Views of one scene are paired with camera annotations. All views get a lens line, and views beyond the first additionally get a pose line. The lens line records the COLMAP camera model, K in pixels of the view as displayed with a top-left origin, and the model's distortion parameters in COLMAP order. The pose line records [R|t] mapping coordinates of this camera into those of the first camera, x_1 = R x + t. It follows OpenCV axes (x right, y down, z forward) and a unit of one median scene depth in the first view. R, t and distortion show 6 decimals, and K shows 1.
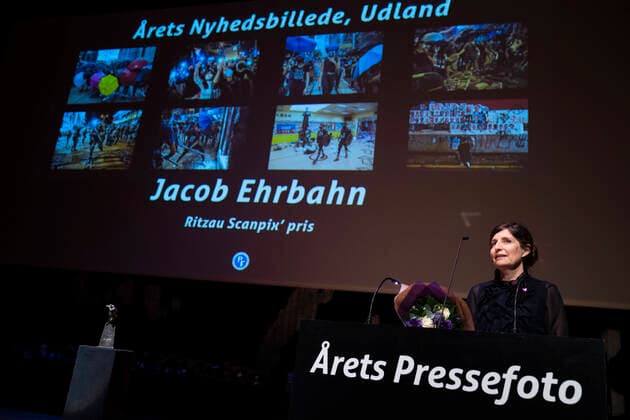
lens RADIAL K [[577.2, 0, 315.0], [0, 577.2, 210.0], [0, 0, 1]] dist [-0.068990, 0.228640]
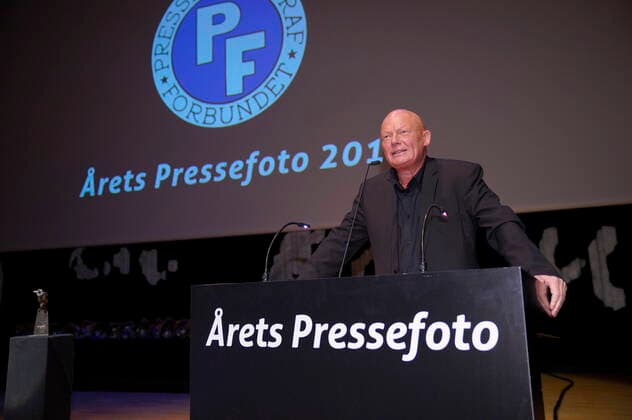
lens RADIAL K [[560.7, 0, 316.0], [0, 560.7, 210.0], [0, 0, 1]] dist [0.002596, -0.000223]
pose [[0.987817, -0.151321, -0.036338, 0.228968], [0.154346, 0.982477, 0.104484, 0.021327], [0.019890, -0.108819, 0.993863, 0.204305]]
